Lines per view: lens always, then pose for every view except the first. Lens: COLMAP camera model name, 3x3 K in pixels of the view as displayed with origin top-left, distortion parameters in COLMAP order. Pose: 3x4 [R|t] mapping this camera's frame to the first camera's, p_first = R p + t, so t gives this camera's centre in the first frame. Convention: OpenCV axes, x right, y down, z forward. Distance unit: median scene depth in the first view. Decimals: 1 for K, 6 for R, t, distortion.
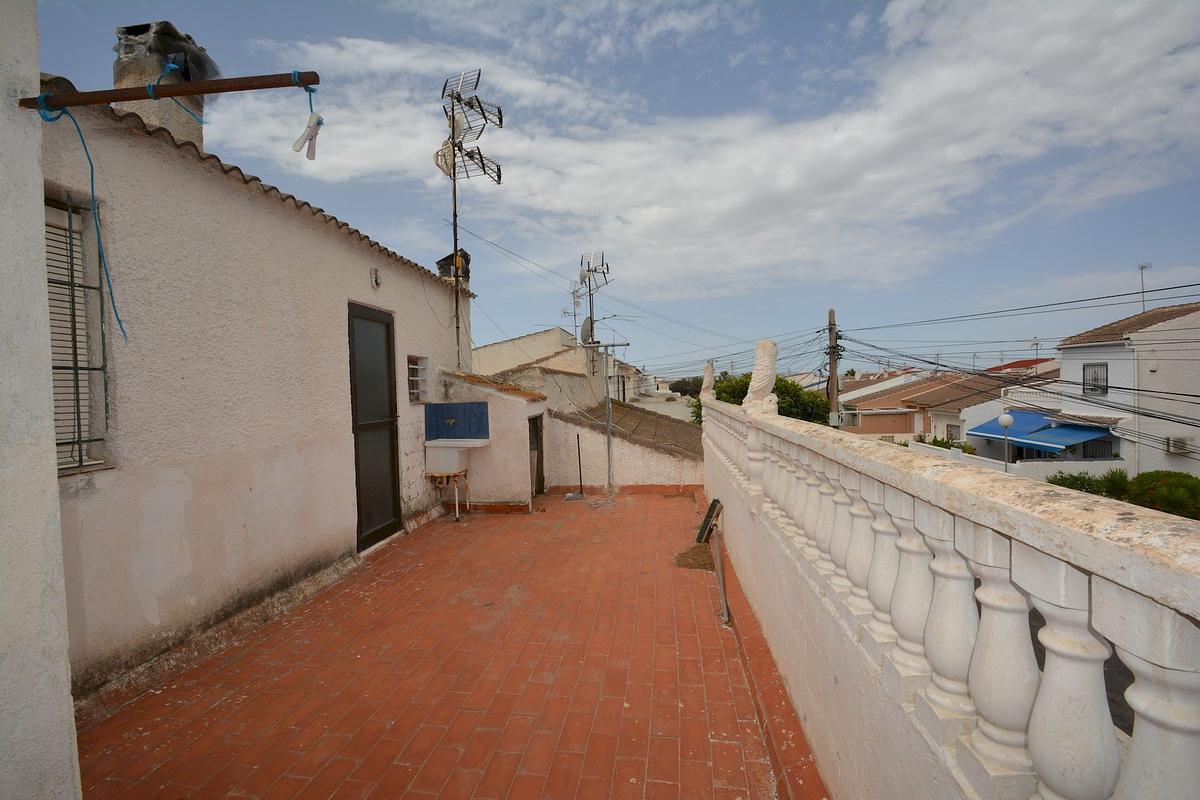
lens RADIAL K [[523.8, 0, 601.9], [0, 523.8, 398.1], [0, 0, 1]] dist [-0.016630, -0.001622]
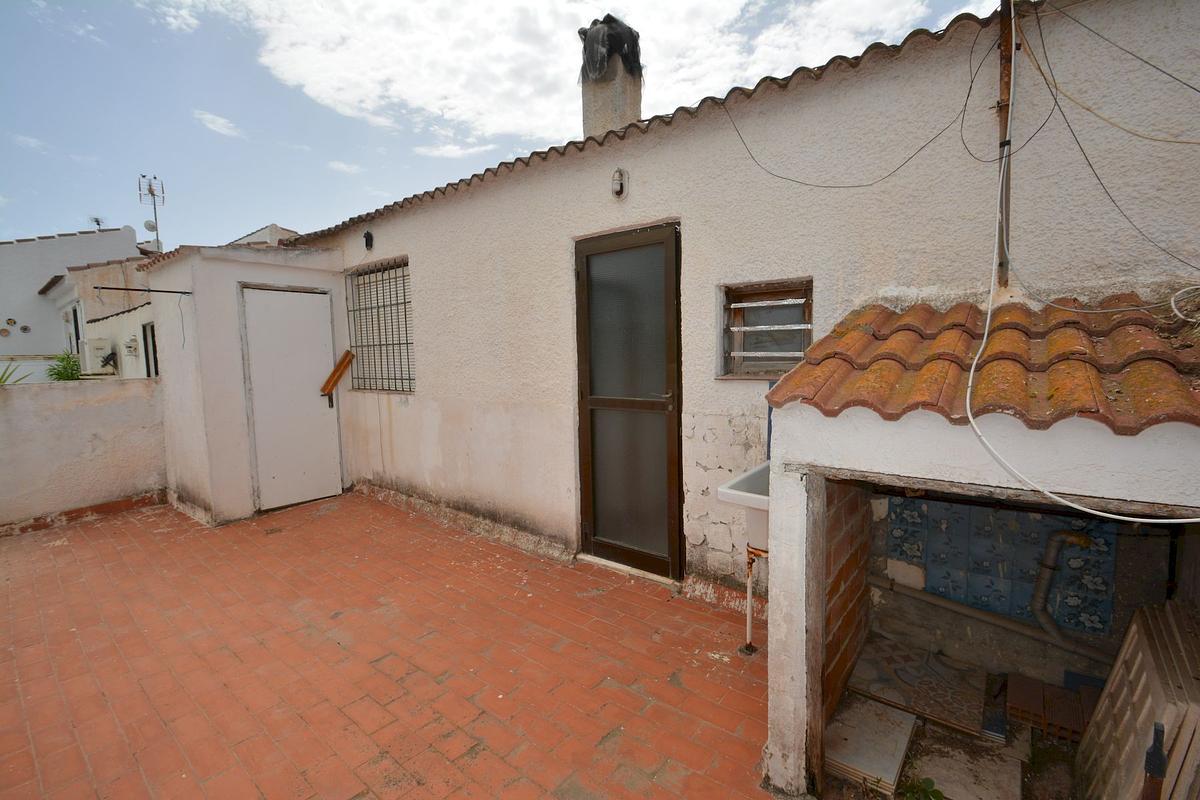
lens RADIAL K [[523.8, 0, 602.1], [0, 523.8, 399.8], [0, 0, 1]] dist [-0.016630, -0.001622]
pose [[-0.531423, 0.122010, -0.838274, 0.197533], [0.018858, 0.991032, 0.132289, -0.054521], [0.846896, 0.054493, -0.528958, 1.577619]]
